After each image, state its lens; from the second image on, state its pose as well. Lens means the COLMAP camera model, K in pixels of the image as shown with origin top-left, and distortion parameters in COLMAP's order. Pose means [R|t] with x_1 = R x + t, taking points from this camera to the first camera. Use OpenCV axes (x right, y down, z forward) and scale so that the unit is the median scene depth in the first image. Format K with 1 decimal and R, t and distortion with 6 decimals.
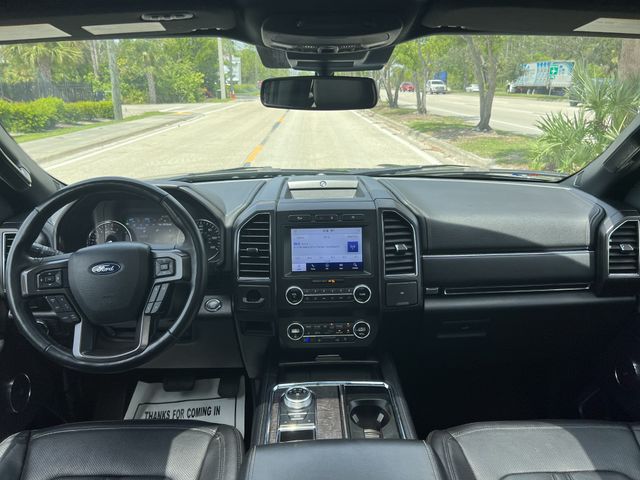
lens RADIAL K [[480.1, 0, 321.8], [0, 480.1, 240.5], [0, 0, 1]] dist [0.044370, -0.051464]
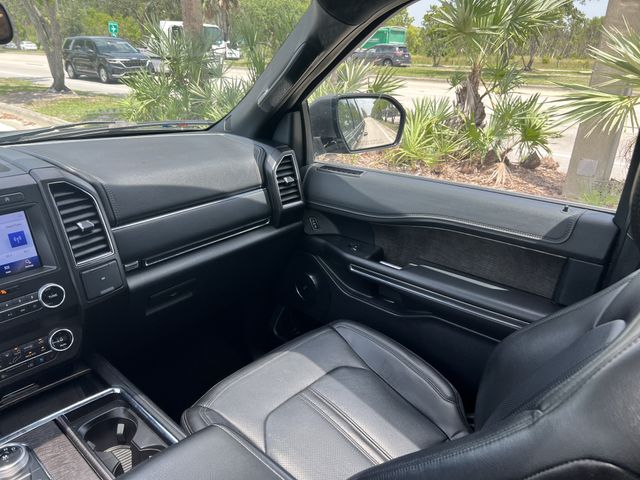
lens RADIAL K [[480.1, 0, 321.8], [0, 480.1, 240.5], [0, 0, 1]] dist [0.044370, -0.051464]
pose [[0.703764, -0.251219, 0.664534, -0.101536], [0.198361, 0.967676, 0.155746, -0.008122], [-0.682179, 0.022209, 0.730847, 0.138004]]
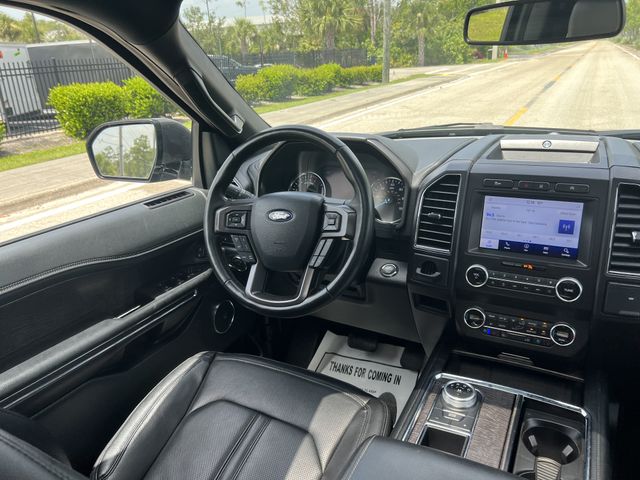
lens RADIAL K [[480.1, 0, 321.8], [0, 480.1, 240.5], [0, 0, 1]] dist [0.044370, -0.051464]
pose [[0.866674, 0.141724, -0.478321, 0.098358], [-0.107796, 0.989349, 0.097823, 0.000982], [0.487090, -0.033219, 0.872720, 0.136250]]
